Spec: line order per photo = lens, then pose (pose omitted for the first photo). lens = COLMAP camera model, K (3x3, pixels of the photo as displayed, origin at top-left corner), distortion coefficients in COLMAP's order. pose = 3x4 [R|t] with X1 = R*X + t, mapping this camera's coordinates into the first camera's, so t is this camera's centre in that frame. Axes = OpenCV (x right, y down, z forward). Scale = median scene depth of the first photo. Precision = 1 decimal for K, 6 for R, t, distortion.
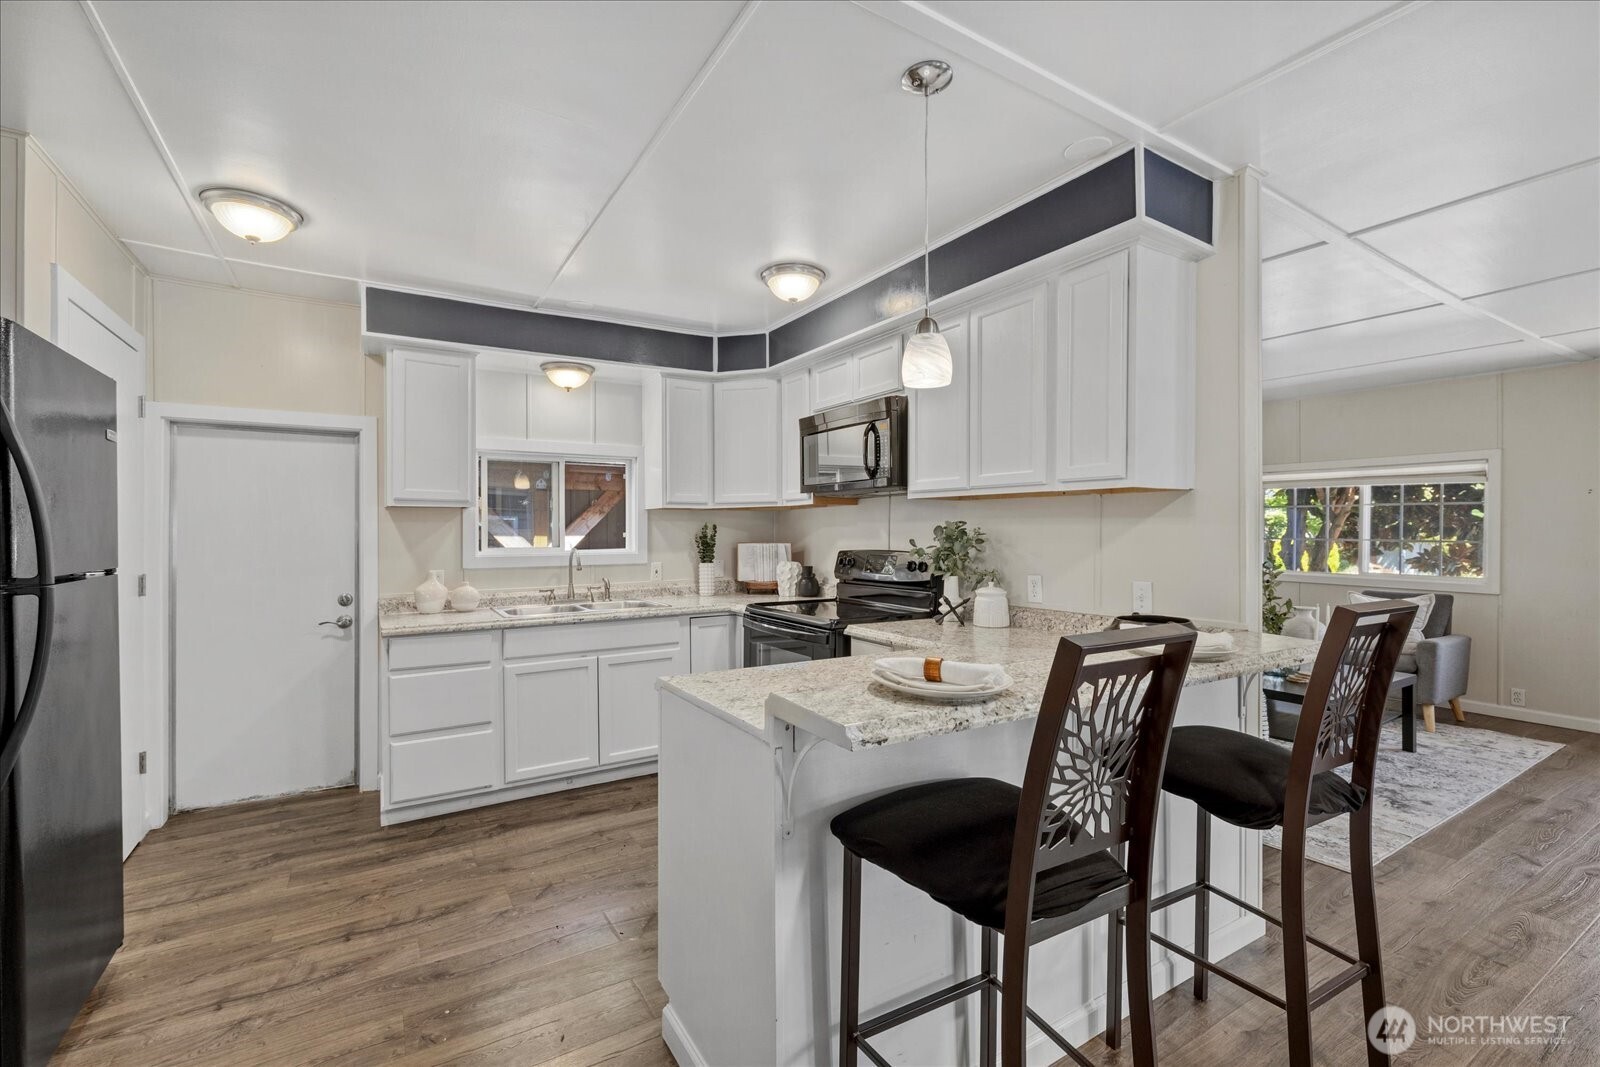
lens RADIAL K [[681.1, 0, 786.0], [0, 681.1, 530.6], [0, 0, 1]] dist [0.001265, 0.000121]
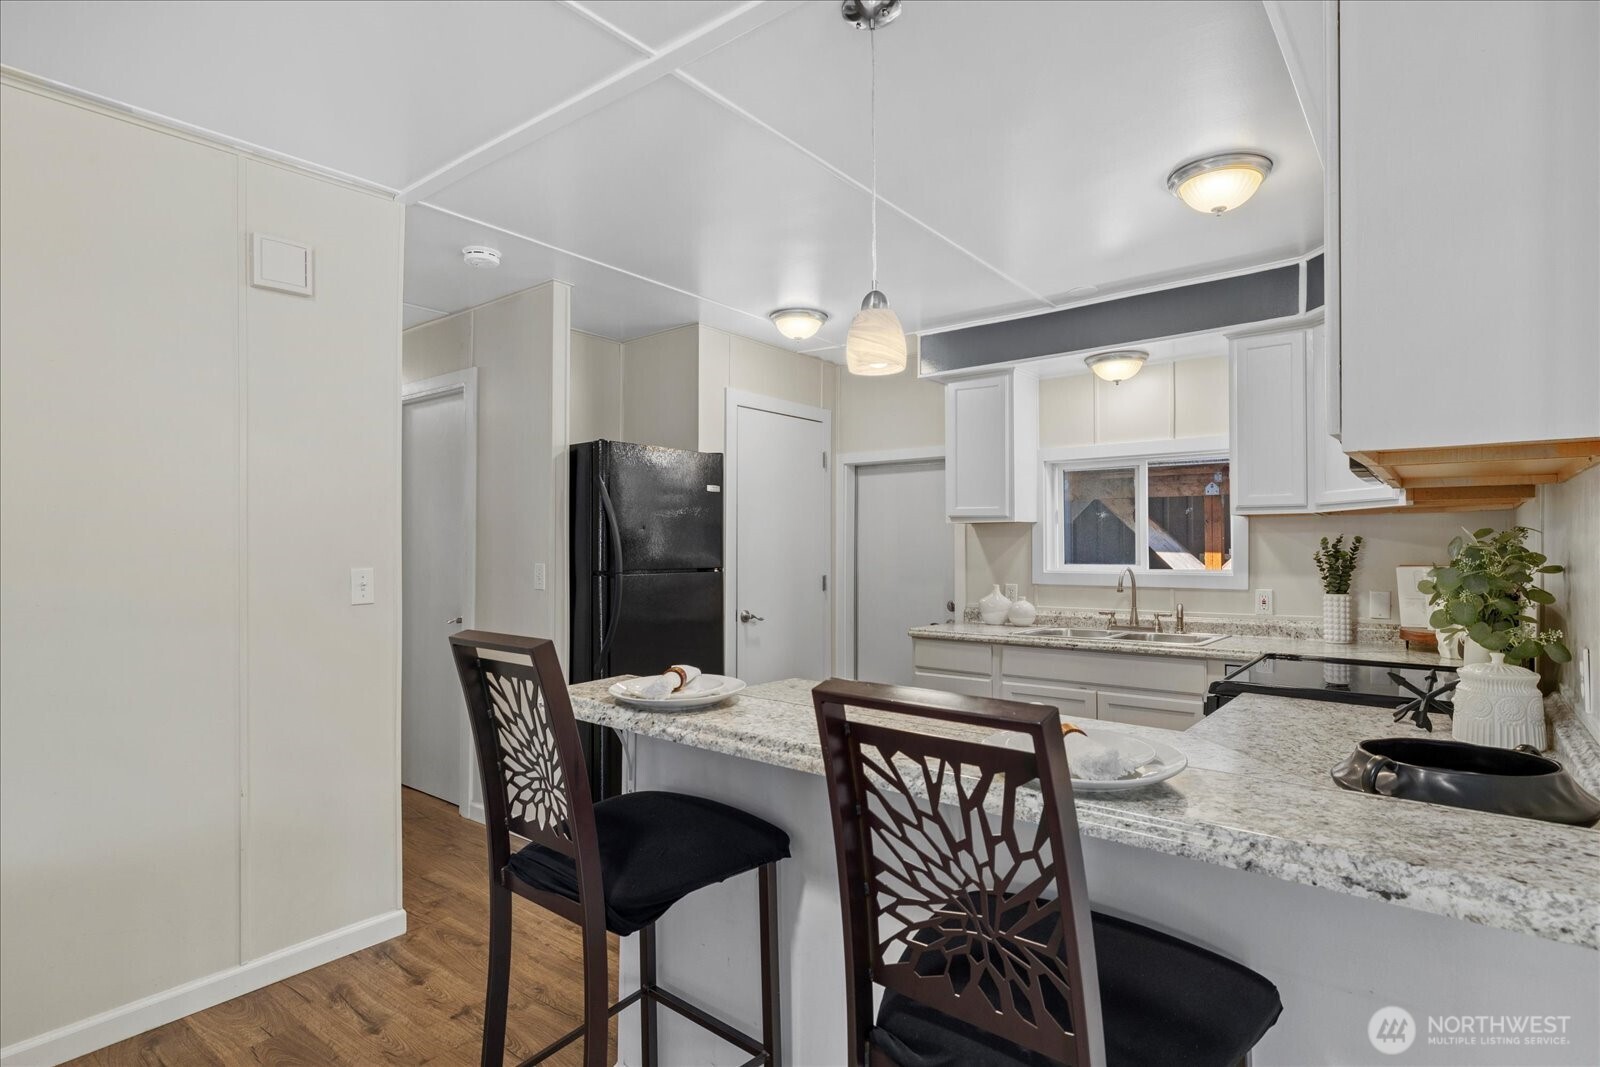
lens RADIAL K [[824.9, 0, 800.0], [0, 824.9, 533.5], [0, 0, 1]] dist [0.001234, 0.000056]
pose [[0.351786, -0.015714, -0.935949, 0.507631], [-0.001394, 0.999849, -0.017311, 0.003359], [0.936080, 0.007395, 0.351711, 0.249748]]
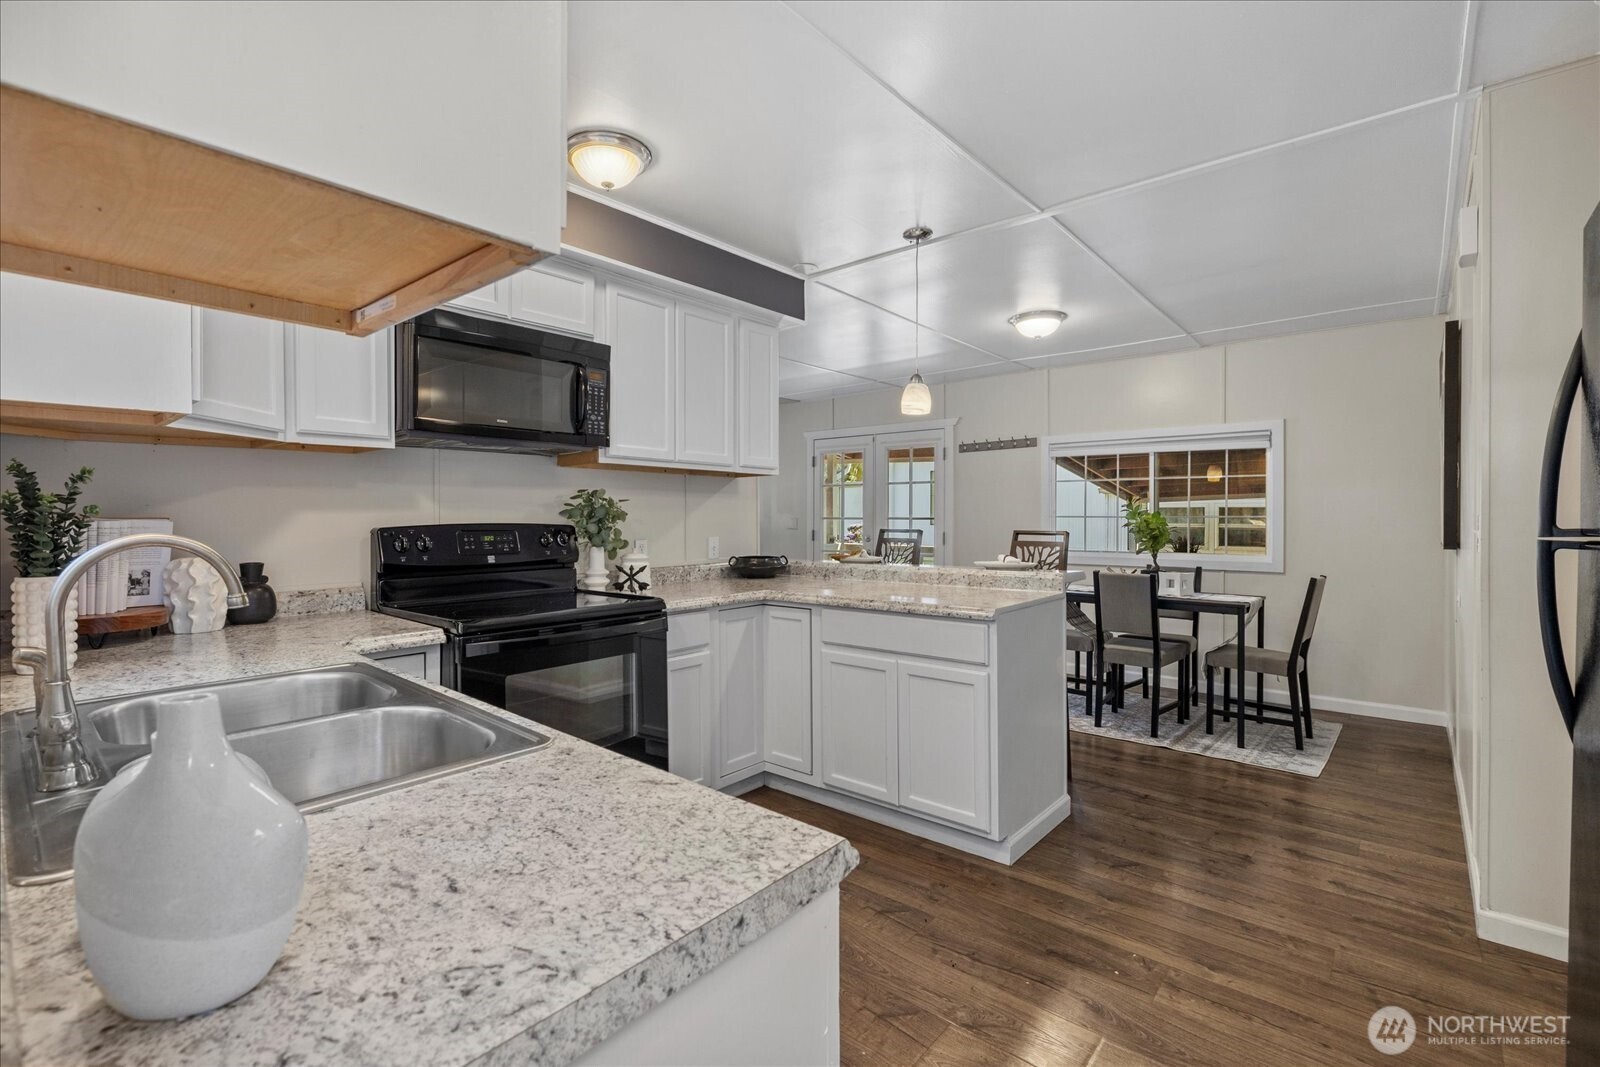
lens RADIAL K [[719.6, 0, 770.9], [0, 719.6, 524.4], [0, 0, 1]] dist [-0.001443, -0.000015]
pose [[-0.290517, -0.009091, 0.956827, -0.637487], [0.001859, 0.999948, 0.010065, 0.020217], [-0.956868, 0.004703, -0.290485, 0.845765]]
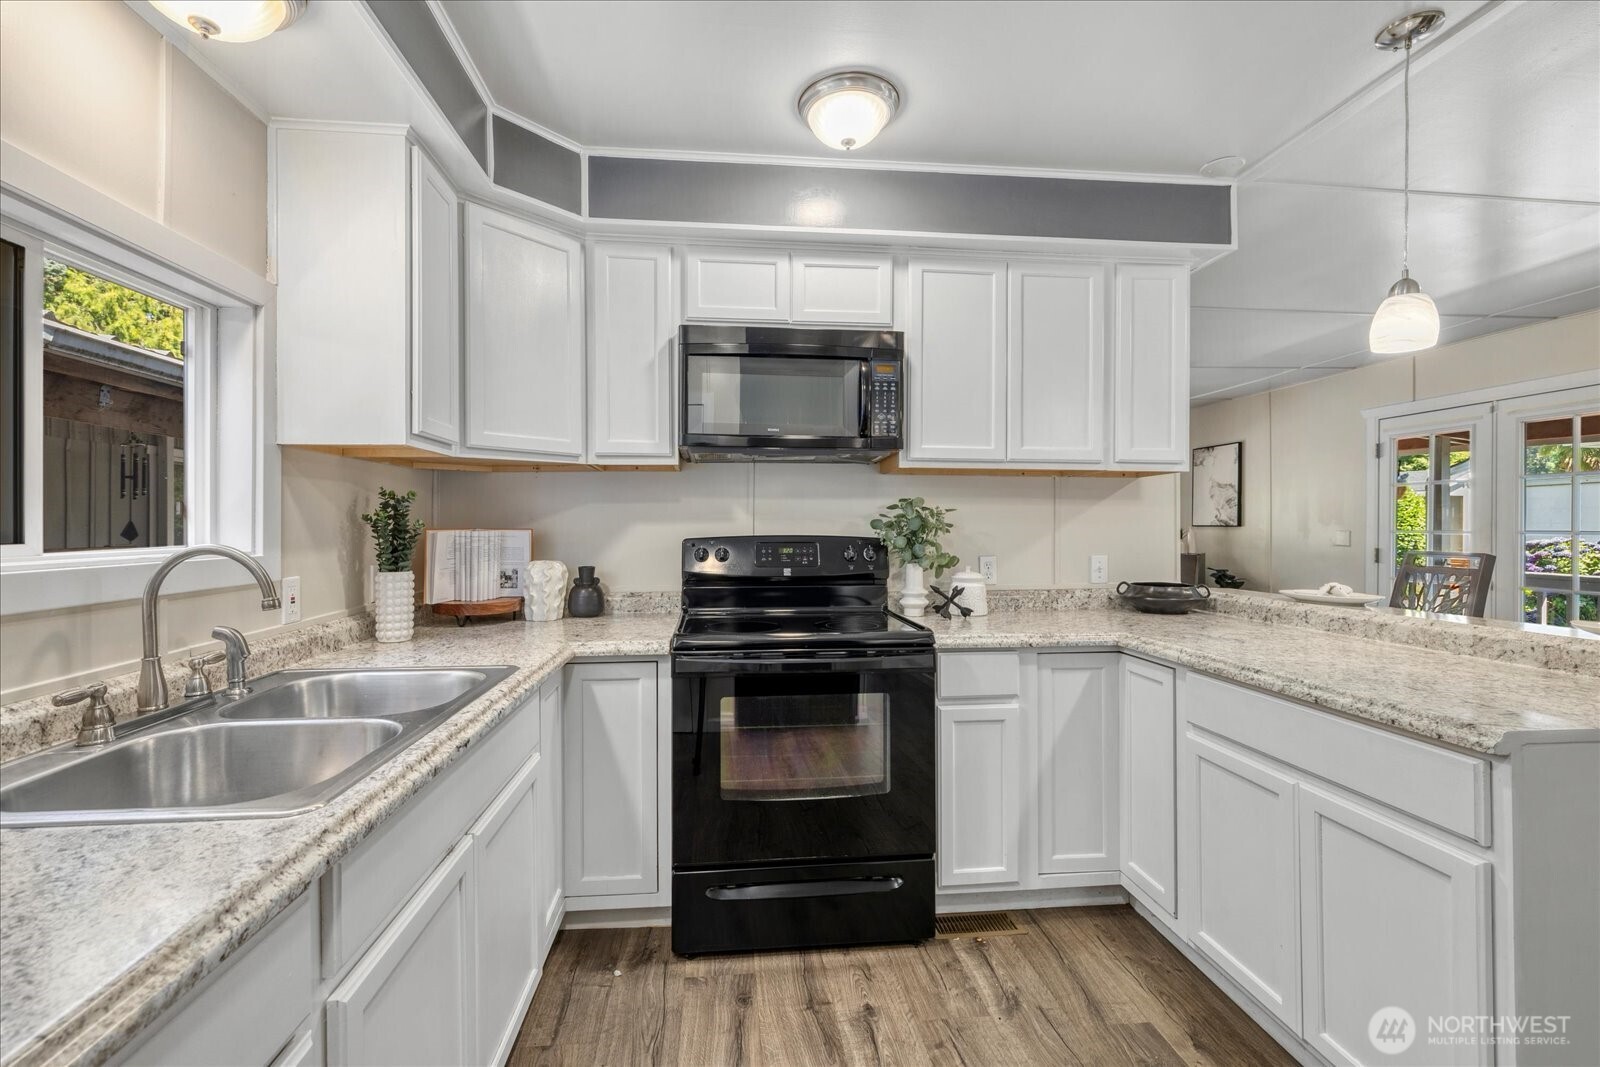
lens RADIAL K [[681.1, 0, 786.0], [0, 681.1, 530.6], [0, 0, 1]] dist [0.001265, 0.000121]
pose [[0.439218, -0.003214, 0.898375, -0.471426], [-0.001588, 0.999989, 0.004354, 0.018252], [-0.898379, -0.003339, 0.439208, 0.615087]]
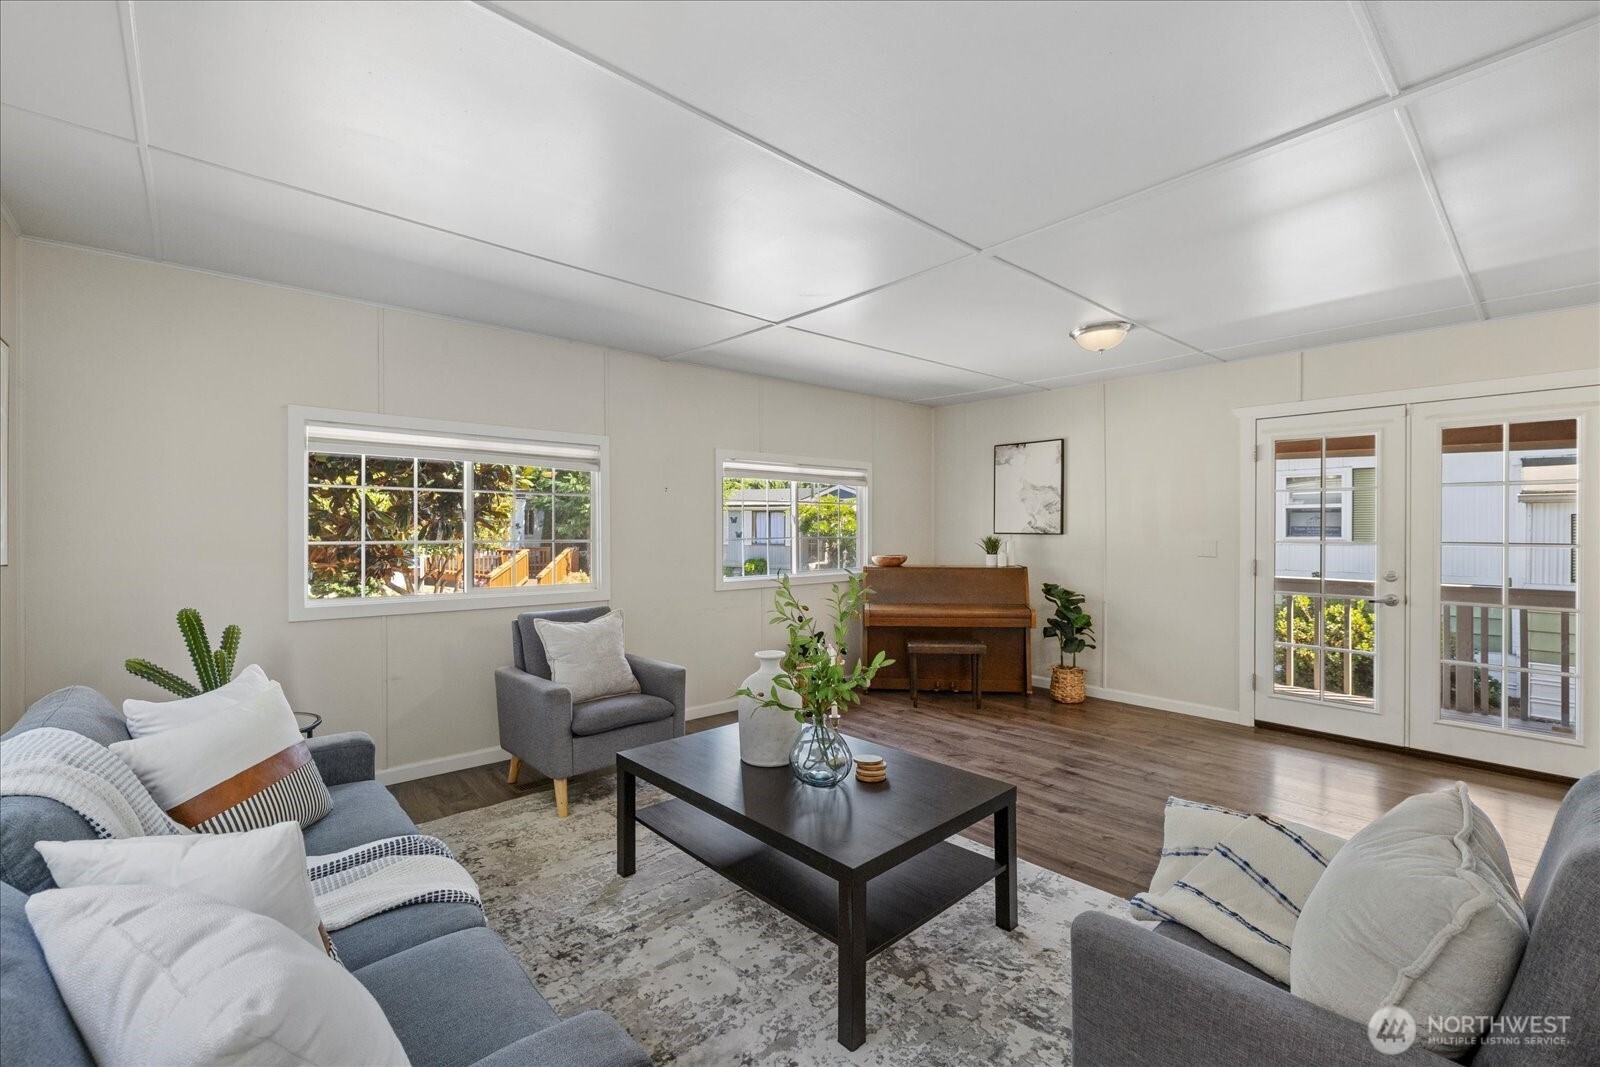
lens RADIAL K [[681.1, 0, 786.0], [0, 681.1, 530.6], [0, 0, 1]] dist [0.001265, 0.000121]
pose [[-0.177686, -0.000478, 0.984087, 0.153747], [-0.000931, 1.000000, 0.000318, 0.005527], [-0.984087, -0.000860, -0.177687, 1.181248]]
